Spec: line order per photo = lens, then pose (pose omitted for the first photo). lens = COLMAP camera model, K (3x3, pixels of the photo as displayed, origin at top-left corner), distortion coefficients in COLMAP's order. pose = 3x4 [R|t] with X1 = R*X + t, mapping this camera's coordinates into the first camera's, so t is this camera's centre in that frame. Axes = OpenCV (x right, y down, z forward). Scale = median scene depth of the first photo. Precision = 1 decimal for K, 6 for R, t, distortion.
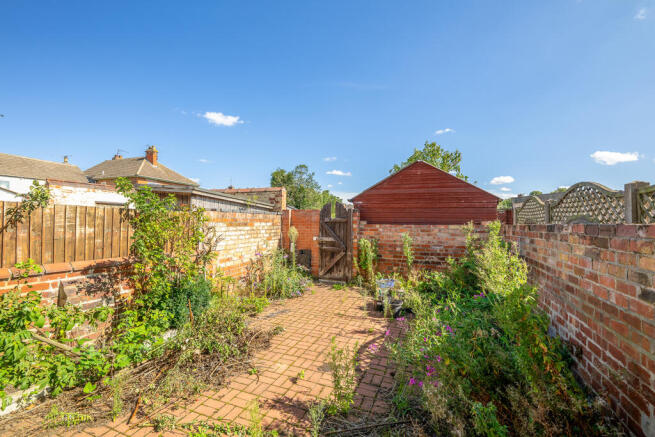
lens RADIAL K [[286.5, 0, 326.4], [0, 286.5, 219.5], [0, 0, 1]] dist [-0.005105, -0.002392]
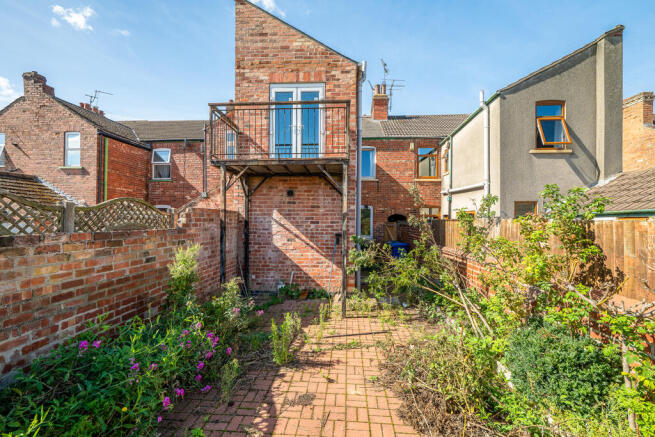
lens RADIAL K [[286.5, 0, 327.4], [0, 286.5, 219.3], [0, 0, 1]] dist [-0.005105, -0.002392]
pose [[-0.949751, -0.015745, -0.312610, 0.245823], [-0.010861, 0.999790, -0.017357, -0.025665], [0.312817, -0.013090, -0.949723, 2.047243]]
